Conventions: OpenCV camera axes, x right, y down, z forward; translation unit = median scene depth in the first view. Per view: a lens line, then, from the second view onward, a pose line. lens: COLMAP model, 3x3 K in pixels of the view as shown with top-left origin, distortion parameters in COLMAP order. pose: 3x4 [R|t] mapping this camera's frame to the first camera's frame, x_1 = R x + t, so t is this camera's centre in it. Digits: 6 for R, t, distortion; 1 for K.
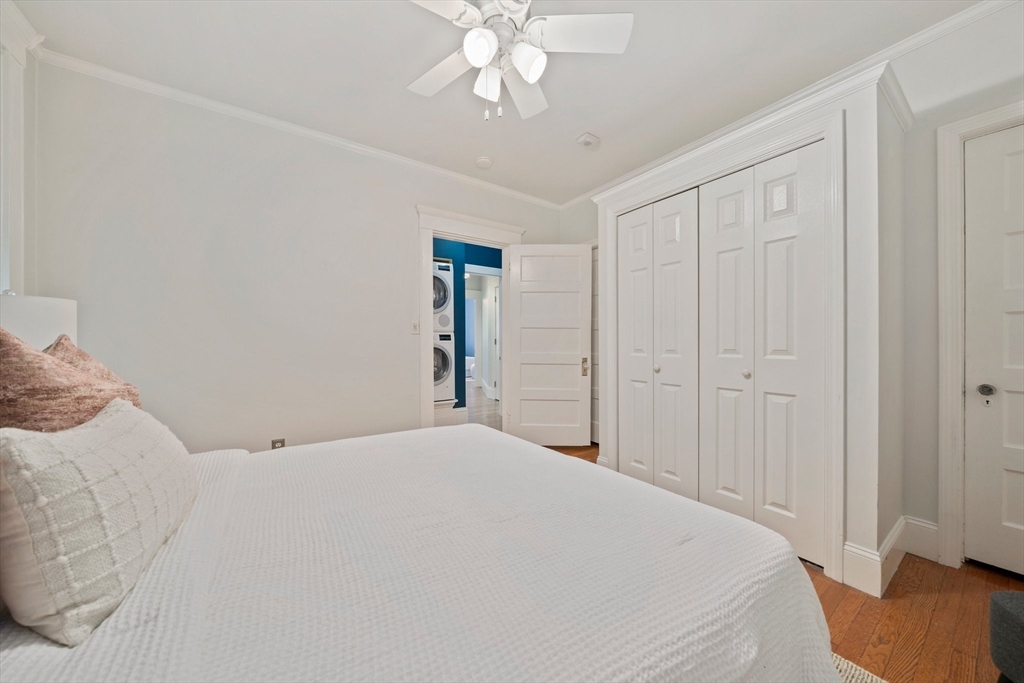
lens RADIAL K [[353.7, 0, 512.0], [0, 353.7, 341.5], [0, 0, 1]] dist [-0.000657, -0.000192]
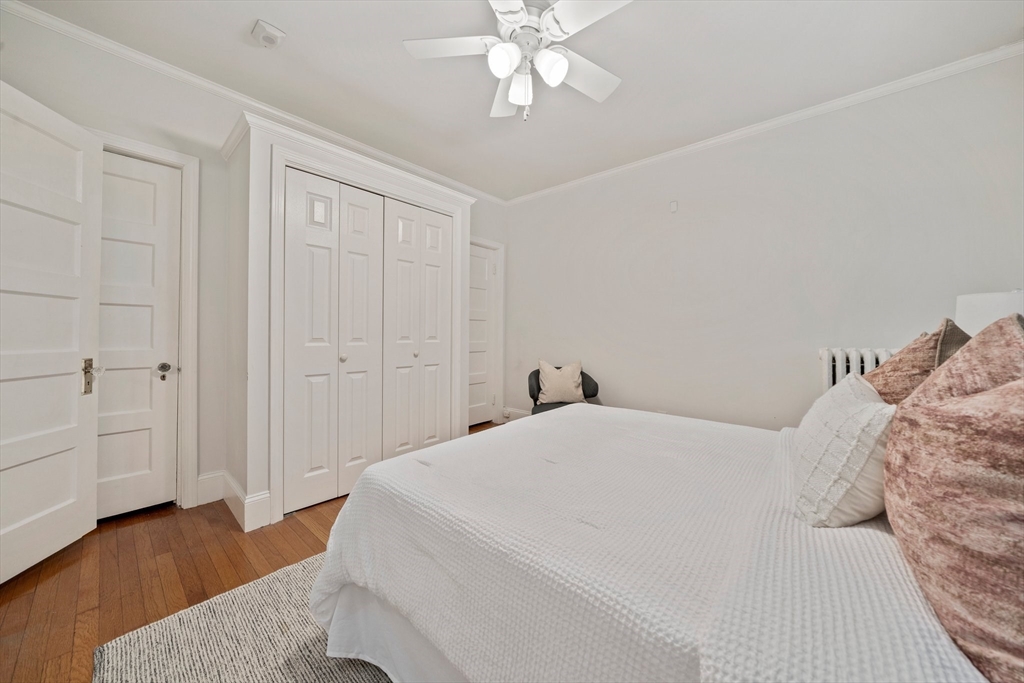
lens RADIAL K [[353.7, 0, 512.0], [0, 353.7, 341.5], [0, 0, 1]] dist [-0.000657, -0.000192]
pose [[-0.229358, 0.007599, 0.973313, -0.525067], [0.011904, 0.999917, -0.005001, 0.036586], [-0.973269, 0.010439, -0.229429, 0.654982]]
